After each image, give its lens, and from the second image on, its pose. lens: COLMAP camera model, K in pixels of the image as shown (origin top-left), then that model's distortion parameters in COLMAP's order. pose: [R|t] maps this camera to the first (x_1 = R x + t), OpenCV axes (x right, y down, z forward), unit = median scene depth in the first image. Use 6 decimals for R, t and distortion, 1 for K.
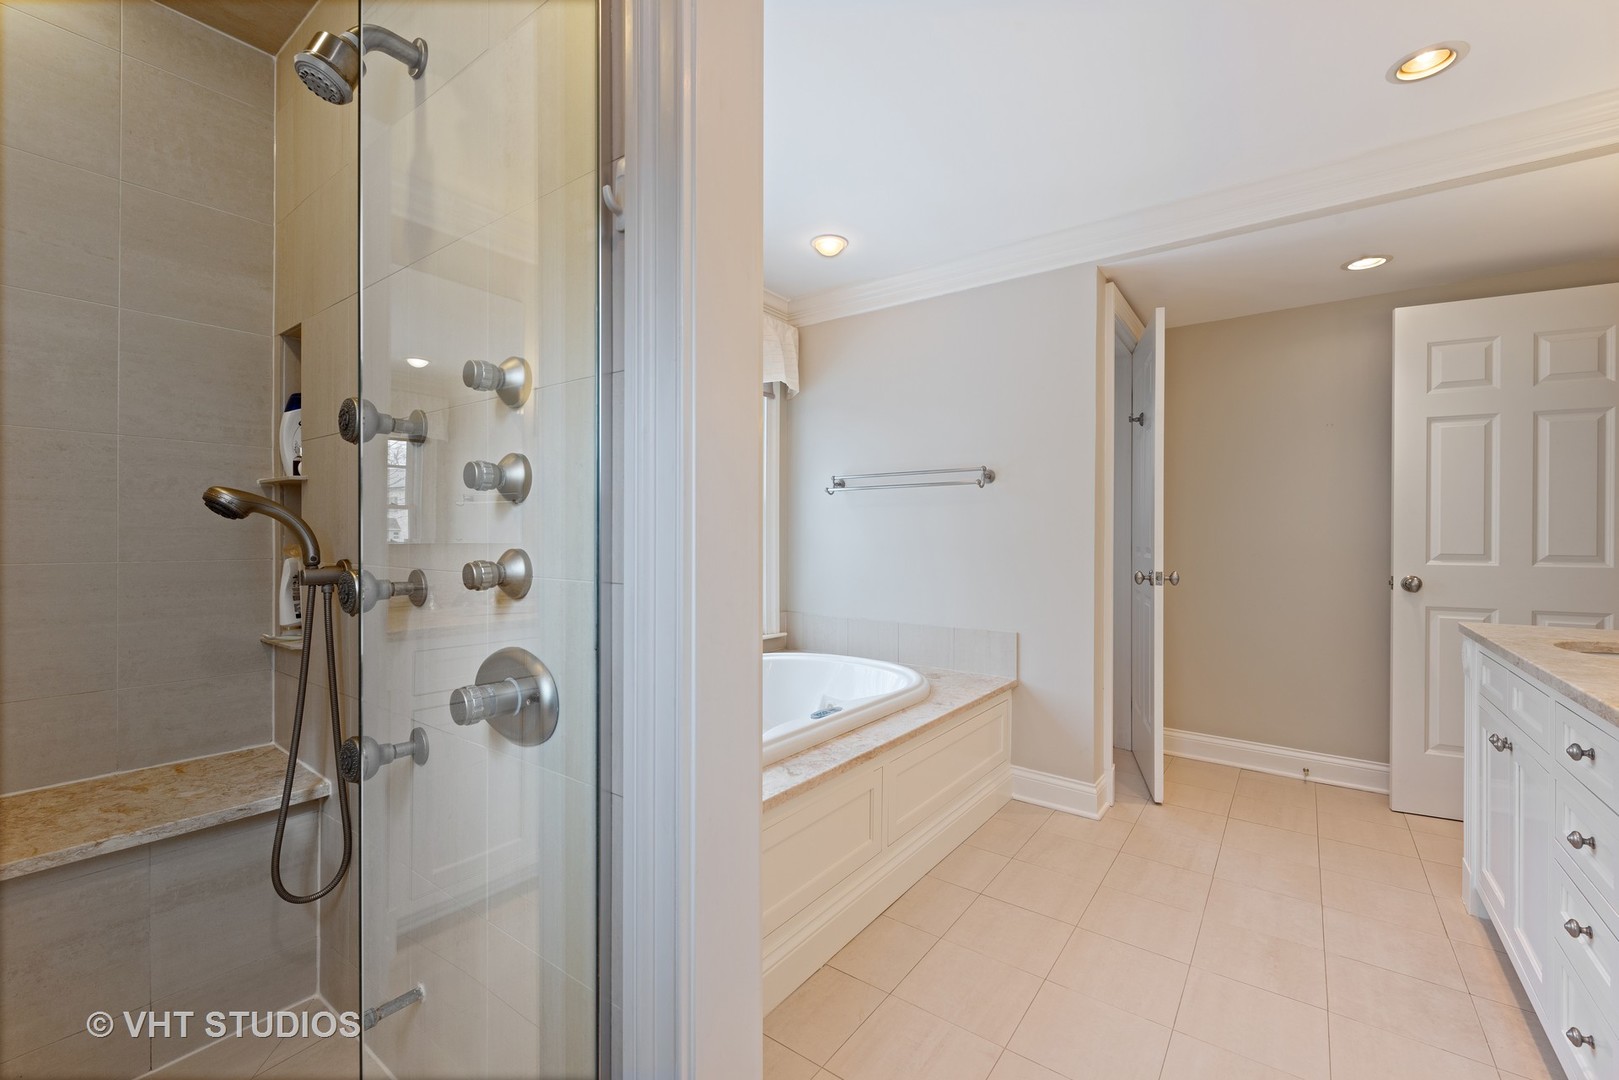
lens RADIAL K [[678.2, 0, 809.5], [0, 678.2, 540.0], [0, 0, 1]] dist [0.000349, 0.000036]
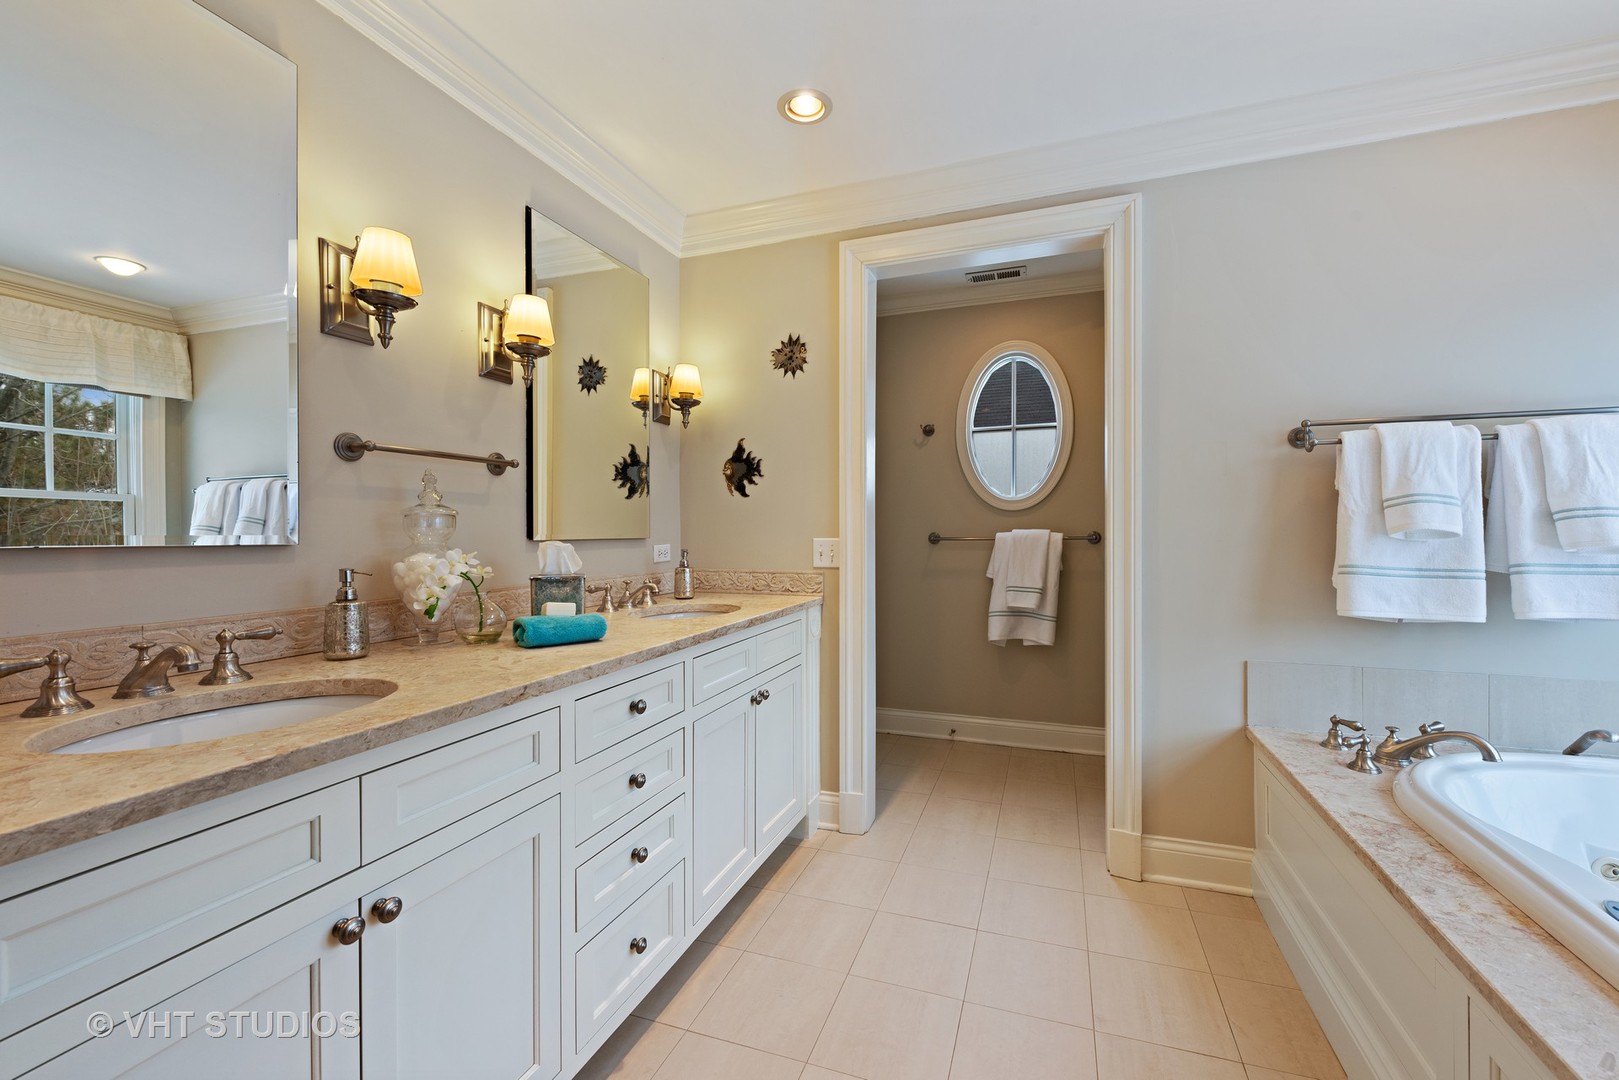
lens RADIAL K [[643.7, 0, 836.7], [0, 643.7, 536.1], [0, 0, 1]] dist [0.007934, -0.007725]
pose [[-0.955474, -0.000139, -0.295076, 0.717750], [-0.001959, 0.999981, 0.005873, 0.002677], [0.295069, 0.006190, -0.955456, 1.377830]]
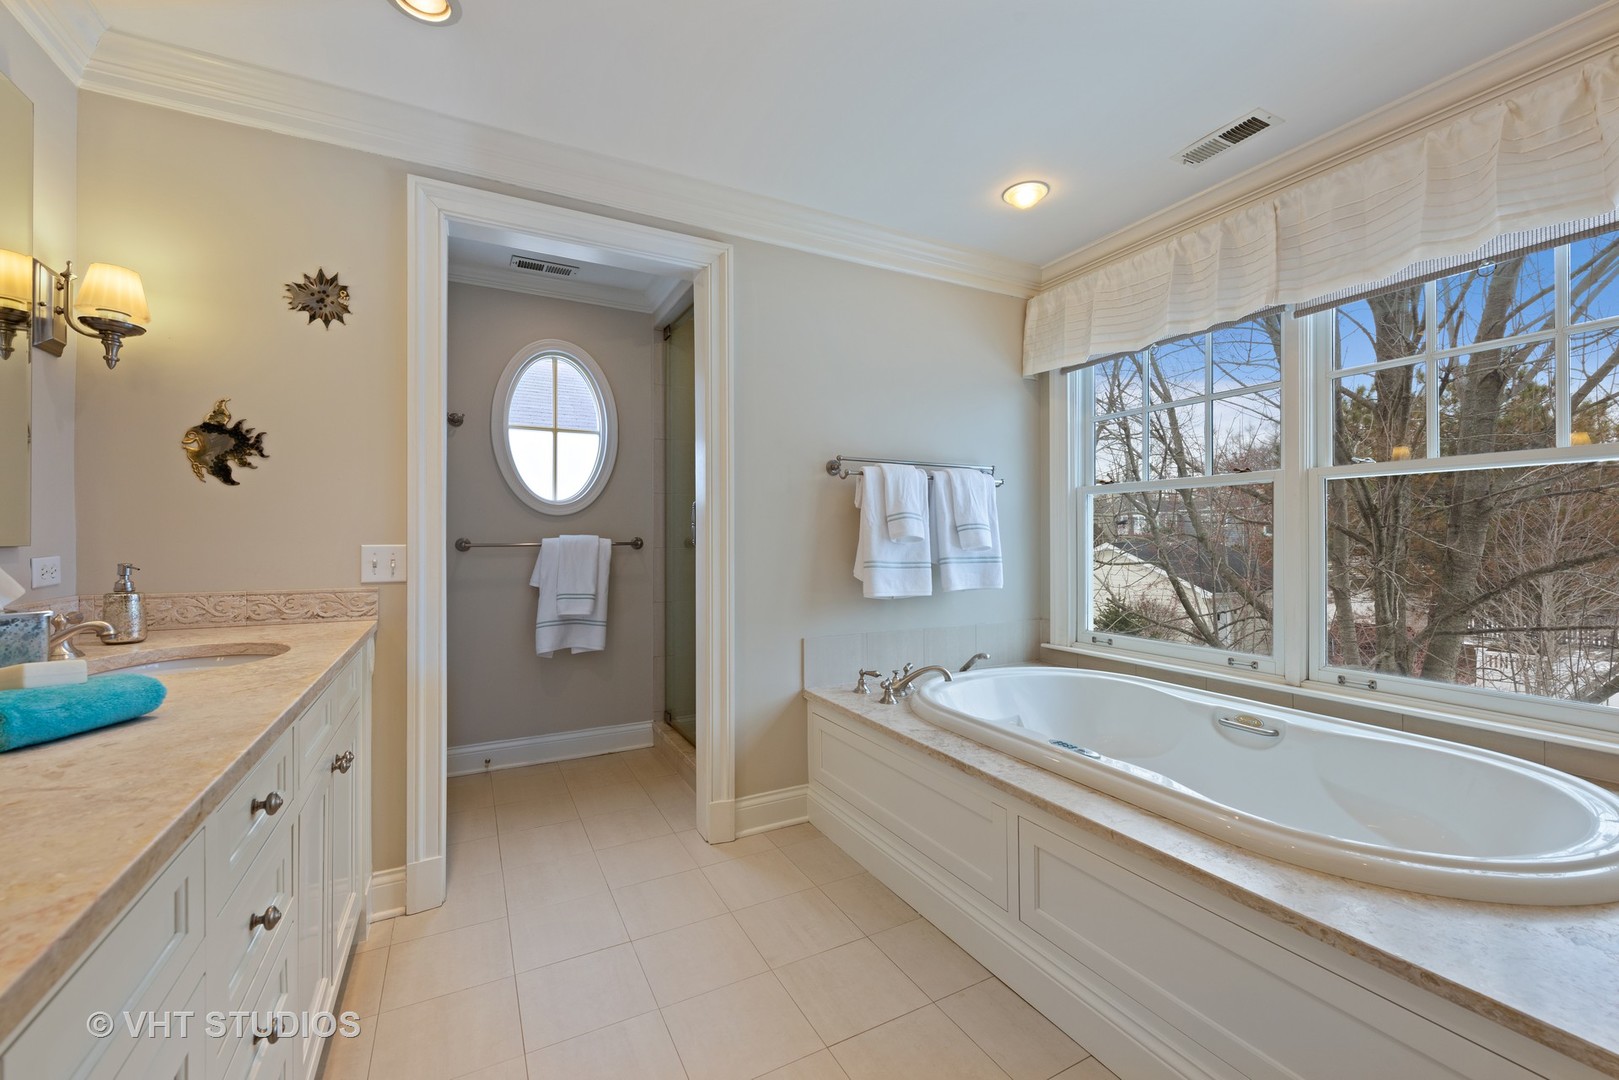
lens RADIAL K [[640.2, 0, 811.3], [0, 640.2, 538.5], [0, 0, 1]] dist [0.013439, -0.007401]
pose [[-0.444600, -0.003679, -0.895722, 0.955994], [-0.001994, 0.999993, -0.003117, 0.006736], [0.895727, 0.000400, -0.444604, 1.186692]]
